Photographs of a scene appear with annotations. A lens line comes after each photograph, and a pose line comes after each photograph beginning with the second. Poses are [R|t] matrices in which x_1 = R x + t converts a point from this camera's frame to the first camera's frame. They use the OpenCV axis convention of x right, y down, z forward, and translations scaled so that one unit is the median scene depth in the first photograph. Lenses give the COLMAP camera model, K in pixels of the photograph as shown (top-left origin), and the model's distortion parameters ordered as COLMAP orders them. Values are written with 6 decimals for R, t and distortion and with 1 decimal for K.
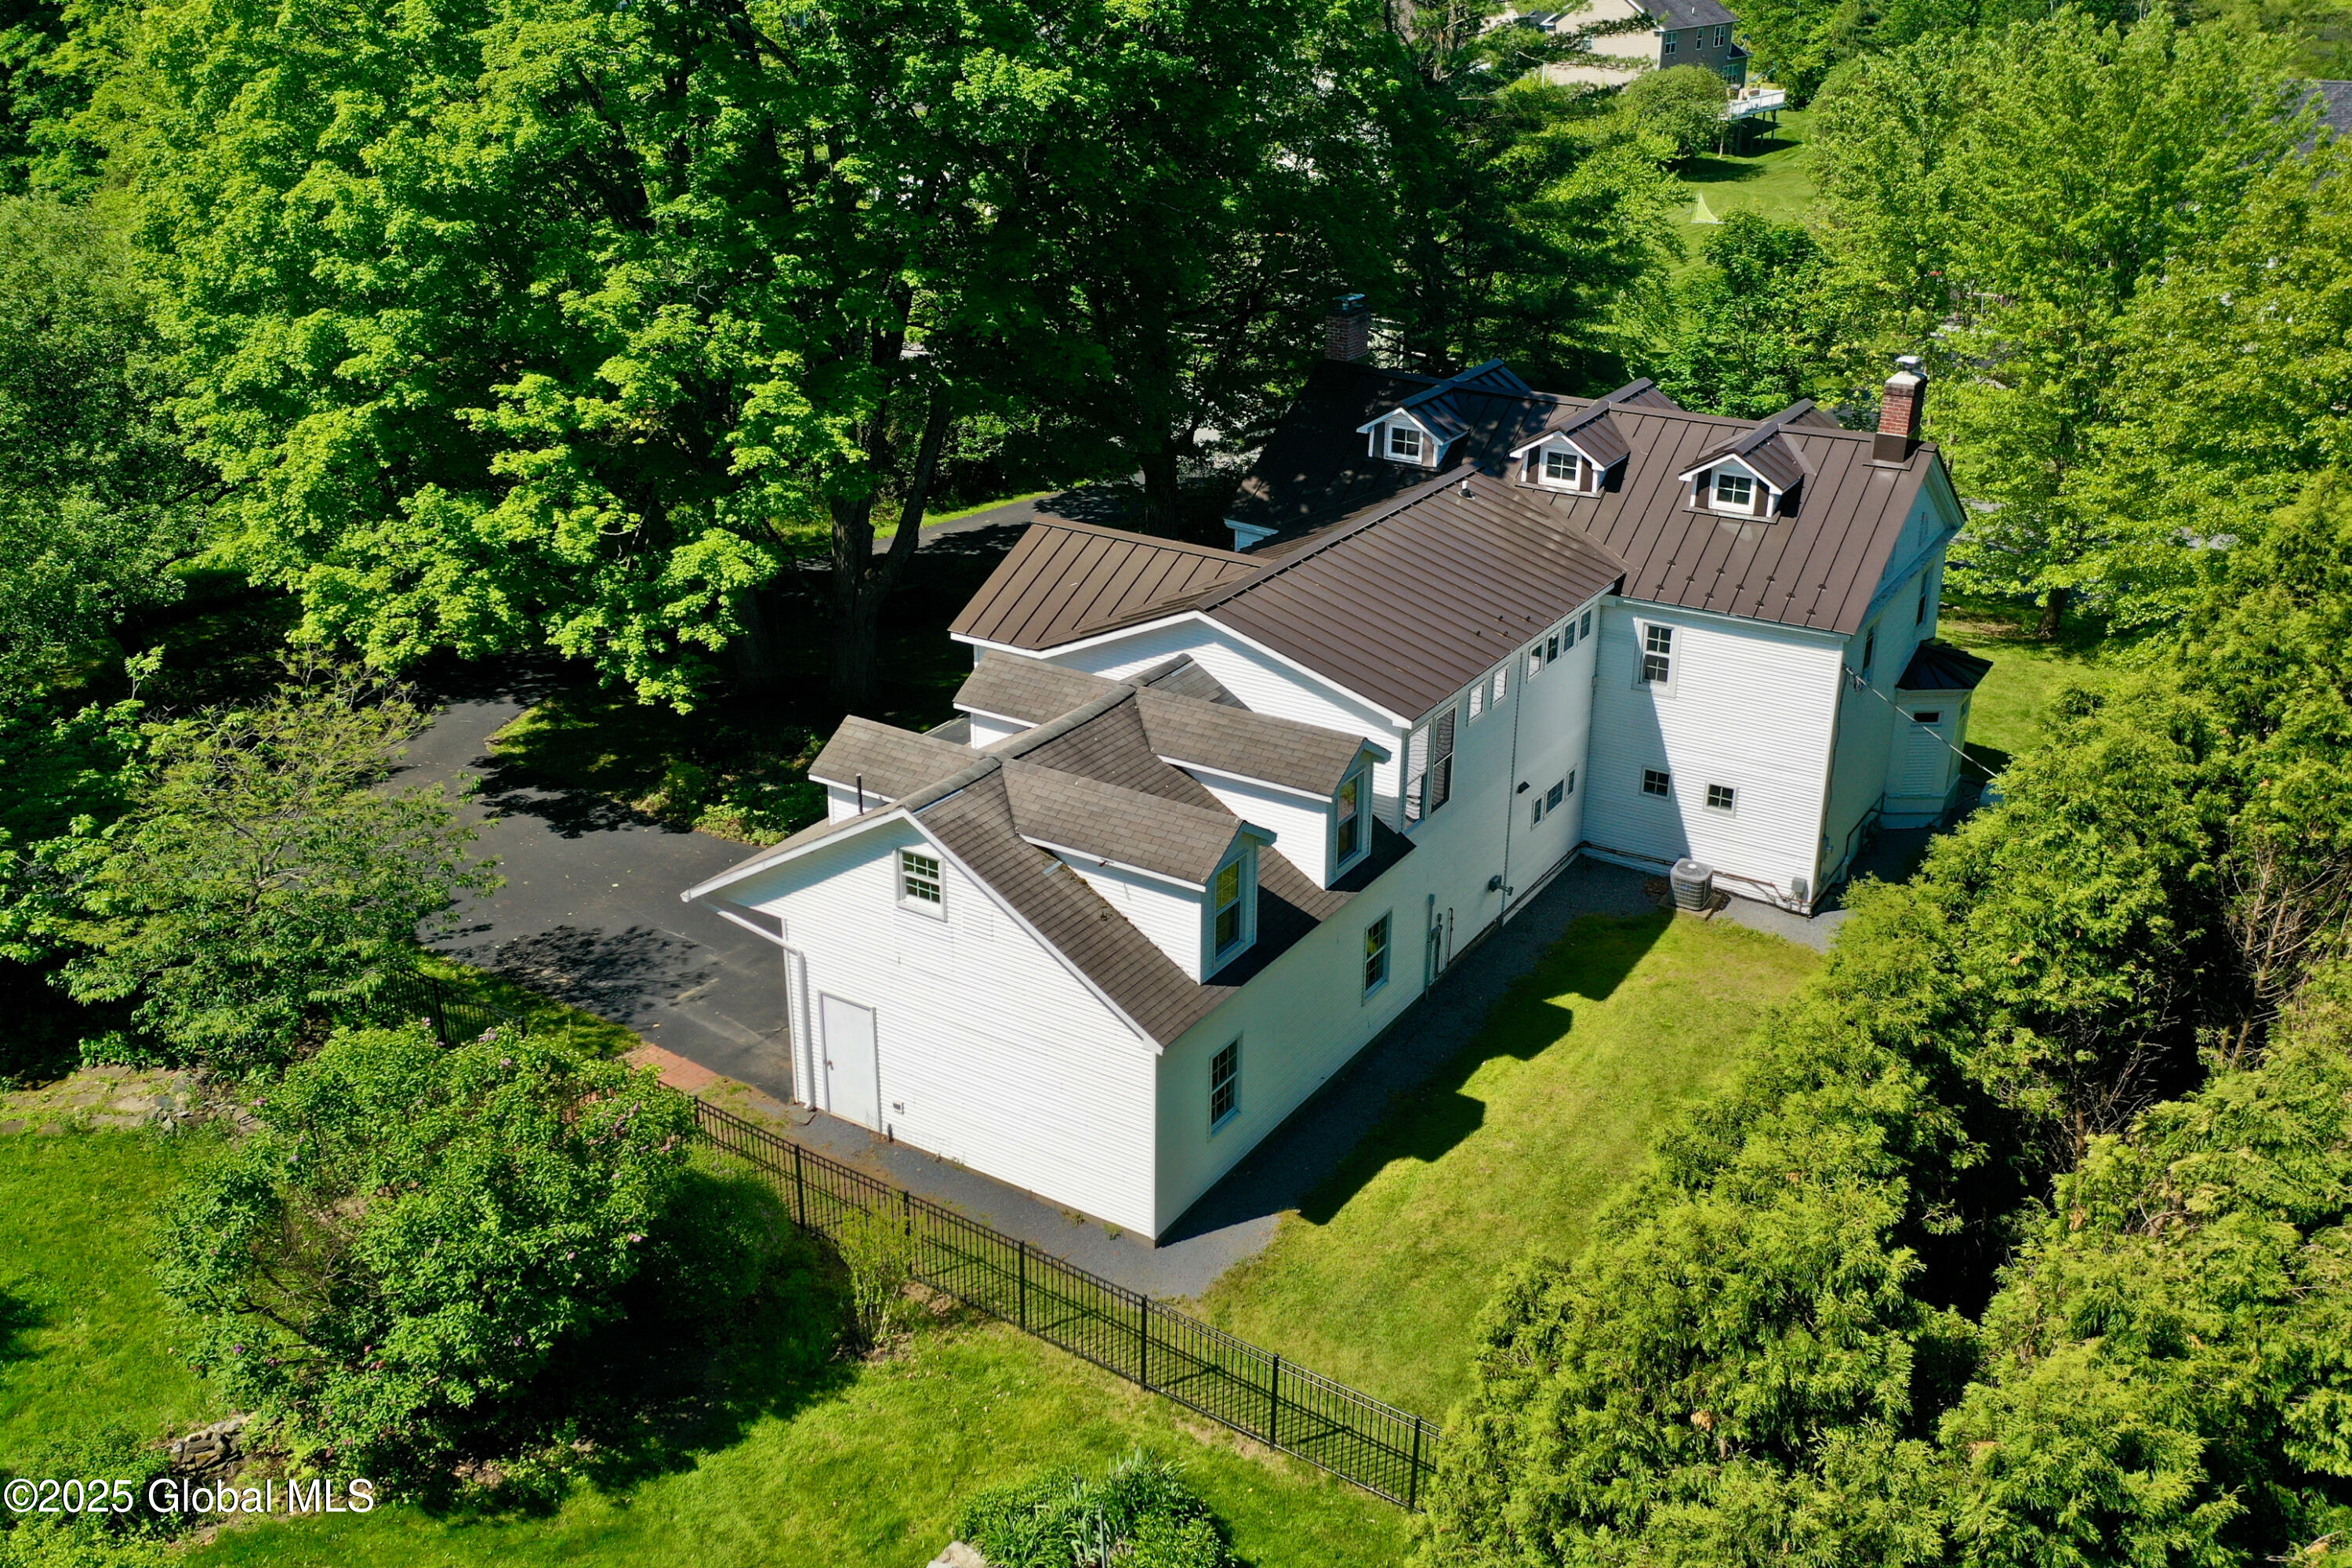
lens RADIAL K [[2041.7, 0, 1194.3], [0, 2041.7, 804.5], [0, 0, 1]] dist [0.004090, 0.014685]
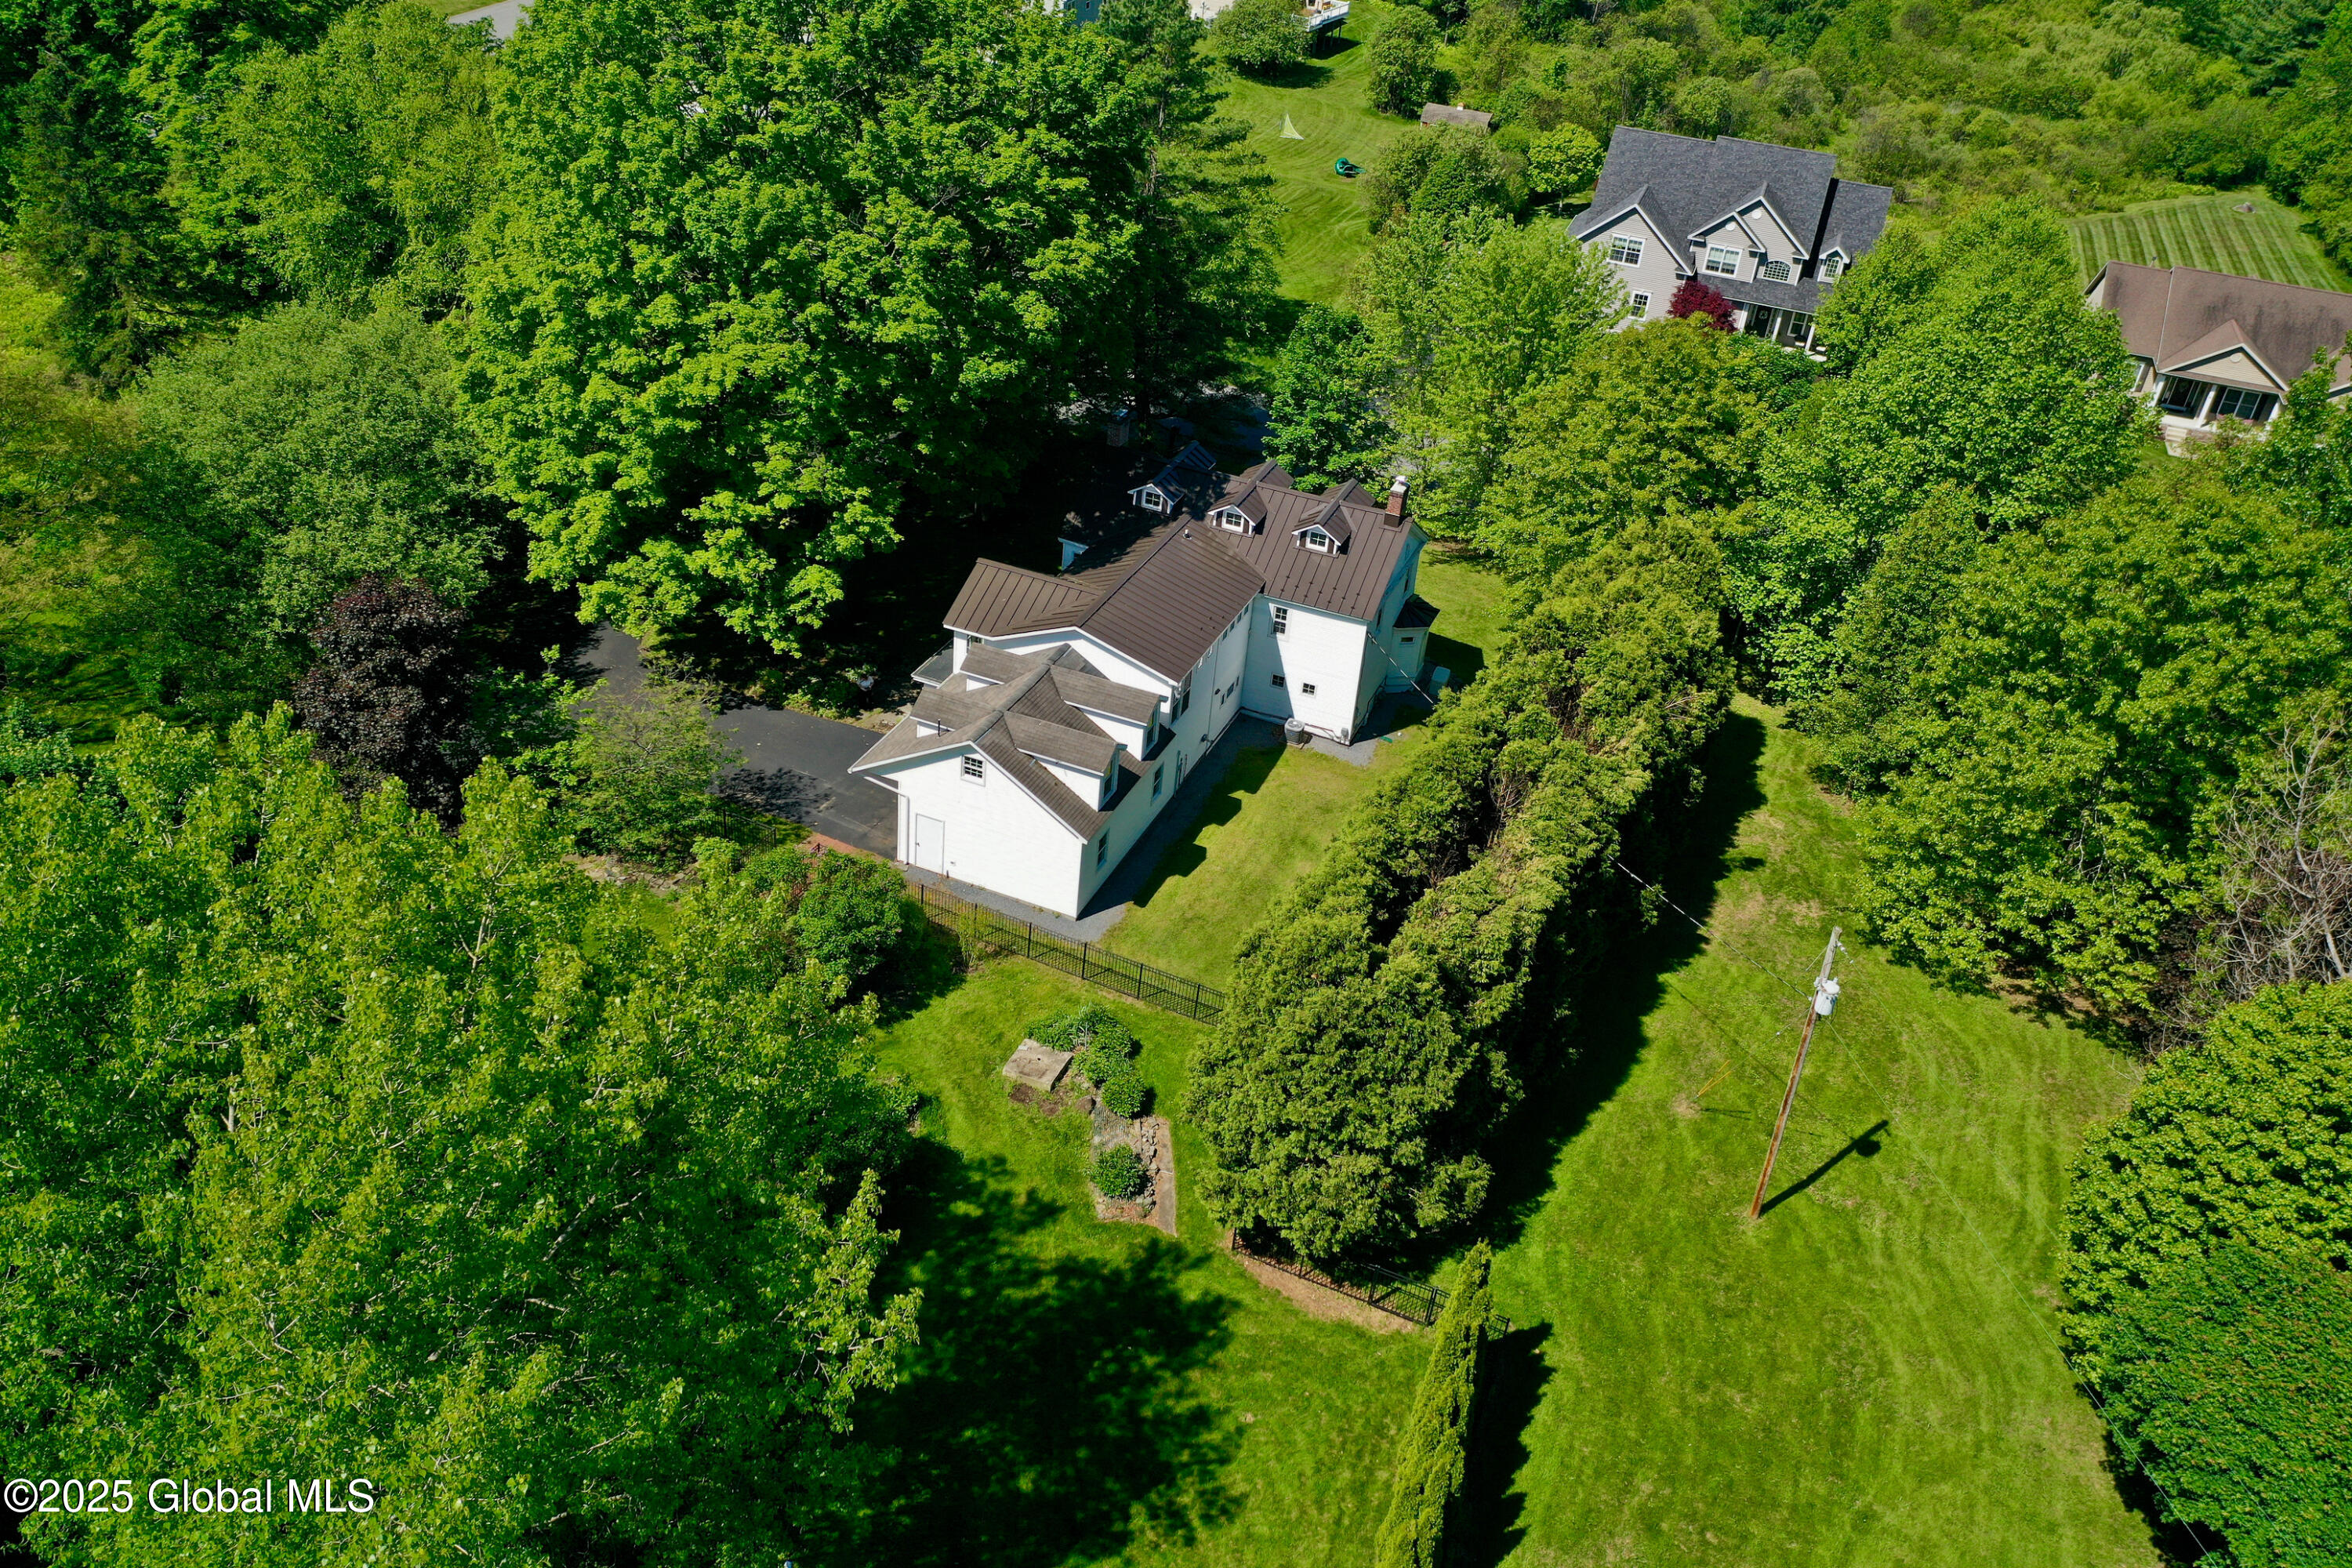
lens RADIAL K [[2041.7, 0, 1174.9], [0, 2041.7, 775.4], [0, 0, 1]] dist [0.004090, 0.014685]
pose [[0.979374, -0.029103, 0.199950, -0.307192], [-0.006944, 0.984141, 0.177254, -0.300017], [-0.201938, -0.174987, 0.963639, -1.033767]]
